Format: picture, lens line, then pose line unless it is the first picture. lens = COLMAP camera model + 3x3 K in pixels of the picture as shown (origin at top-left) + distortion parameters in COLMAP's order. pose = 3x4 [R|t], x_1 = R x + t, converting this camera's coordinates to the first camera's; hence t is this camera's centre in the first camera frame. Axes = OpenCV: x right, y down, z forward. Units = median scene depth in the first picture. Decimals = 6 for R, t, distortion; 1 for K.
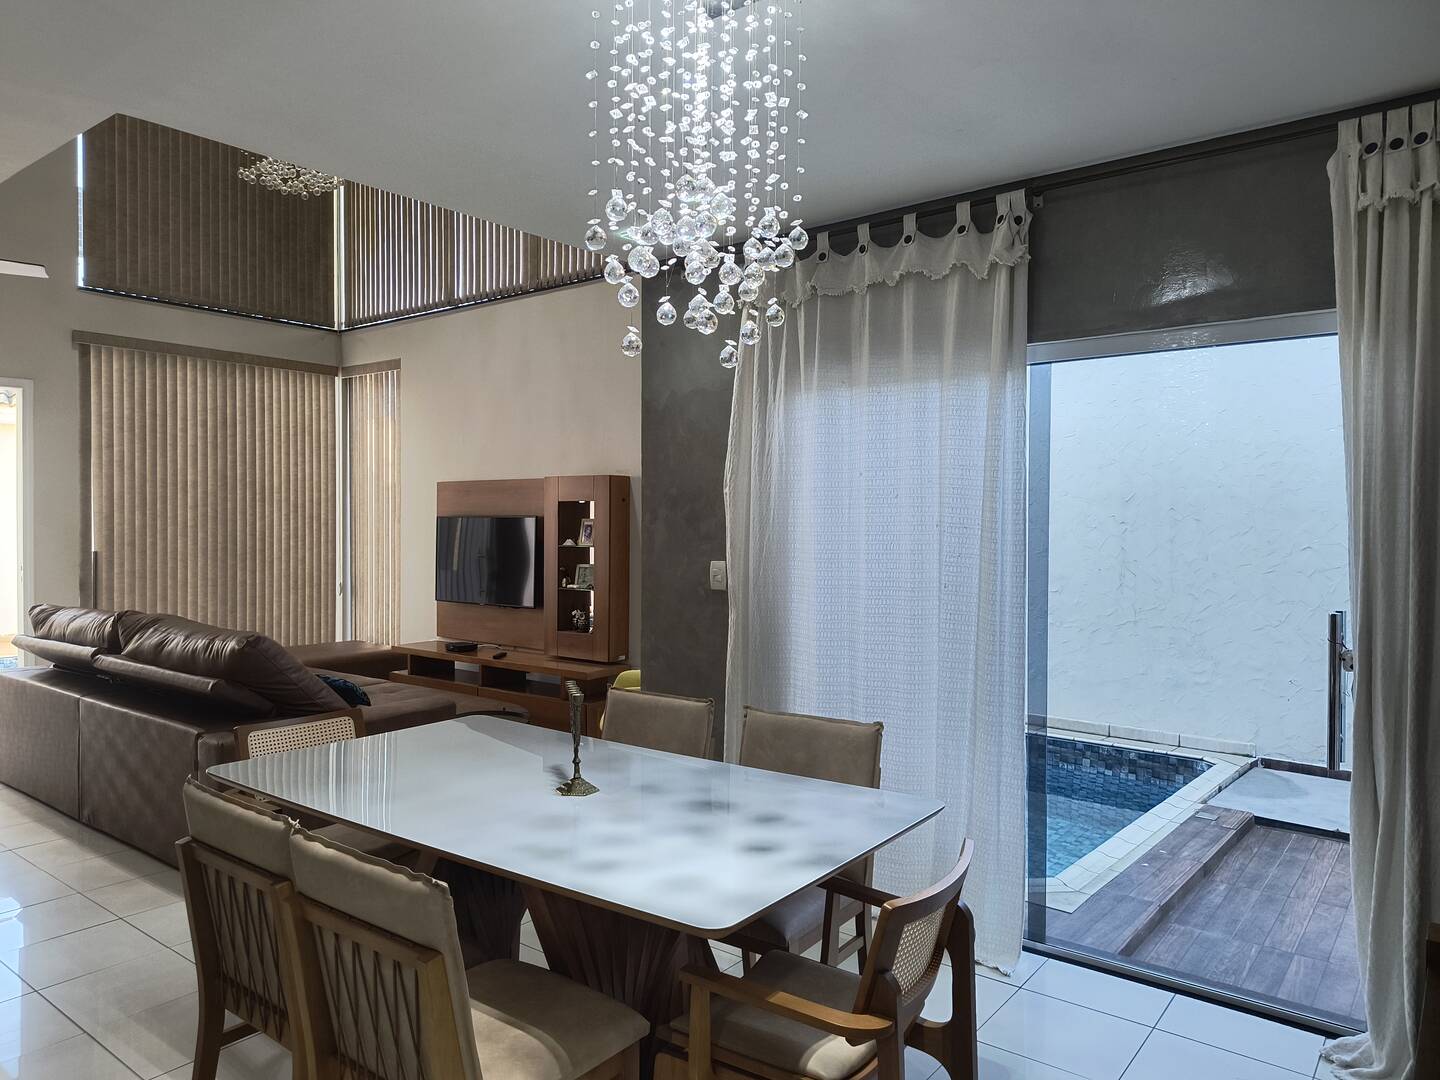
lens RADIAL K [[974.6, 0, 687.2], [0, 974.6, 537.4], [0, 0, 1]] dist [0.068098, -0.084997]
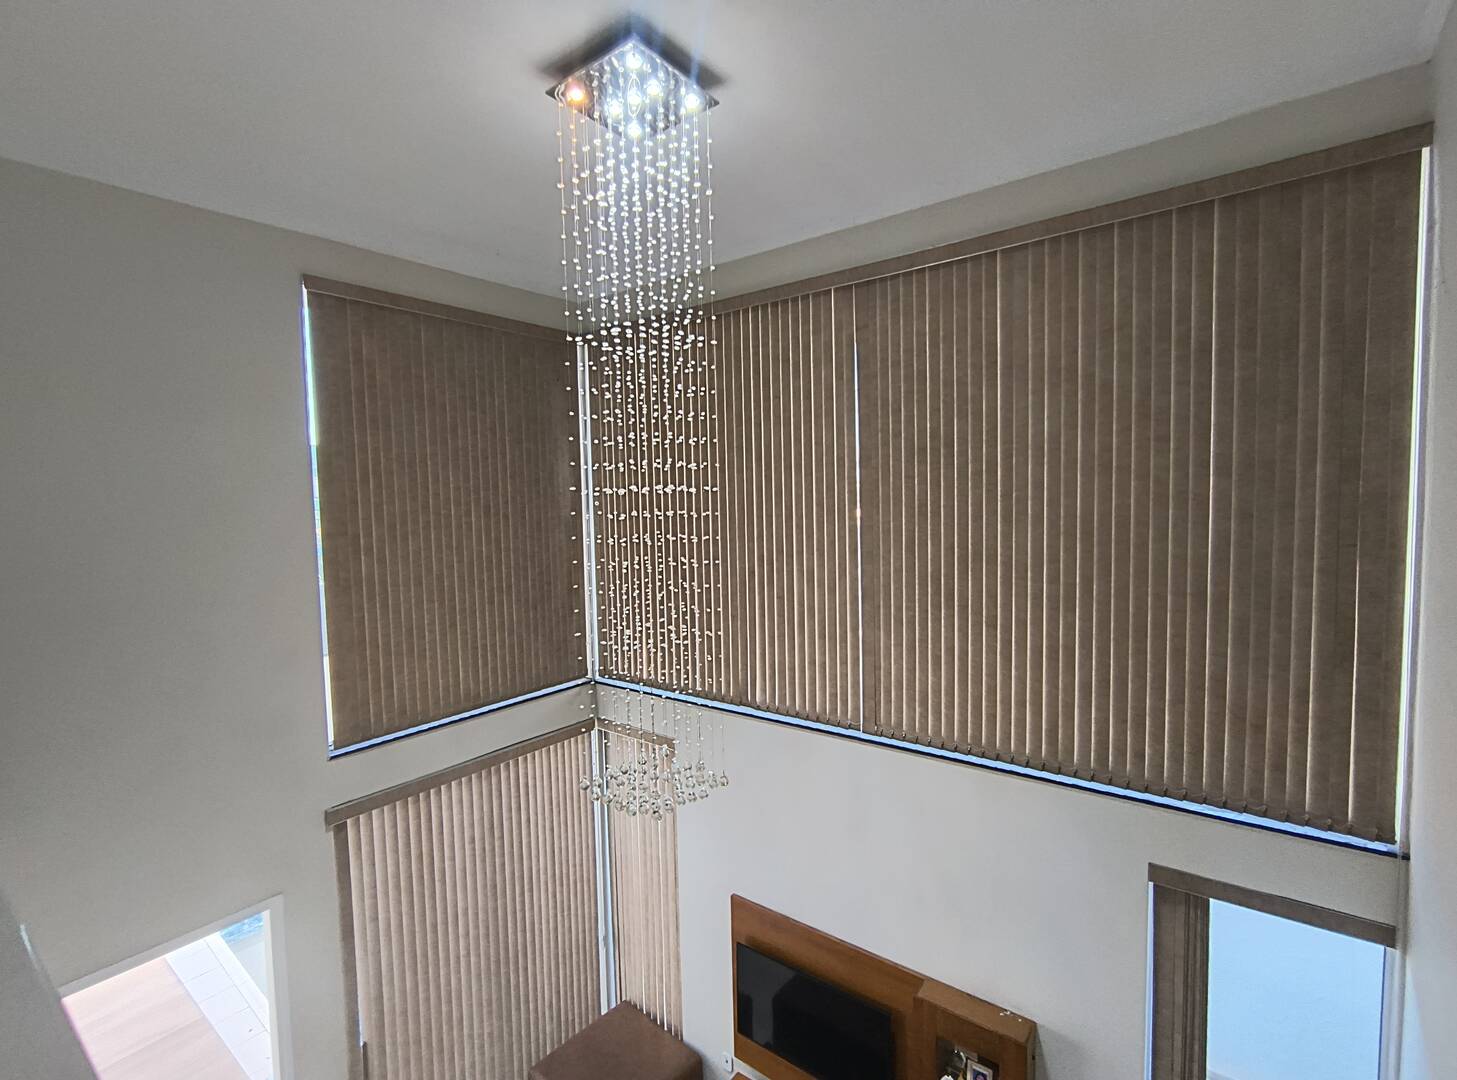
lens RADIAL K [[671.6, 0, 728.5], [0, 671.6, 540.0], [0, 0, 1]] dist [-0.001607, 0.000446]
pose [[0.999143, -0.029663, 0.028877, -0.416540], [0.028247, 0.998434, 0.048278, -0.648926], [-0.030264, -0.047420, 0.998416, 0.620221]]
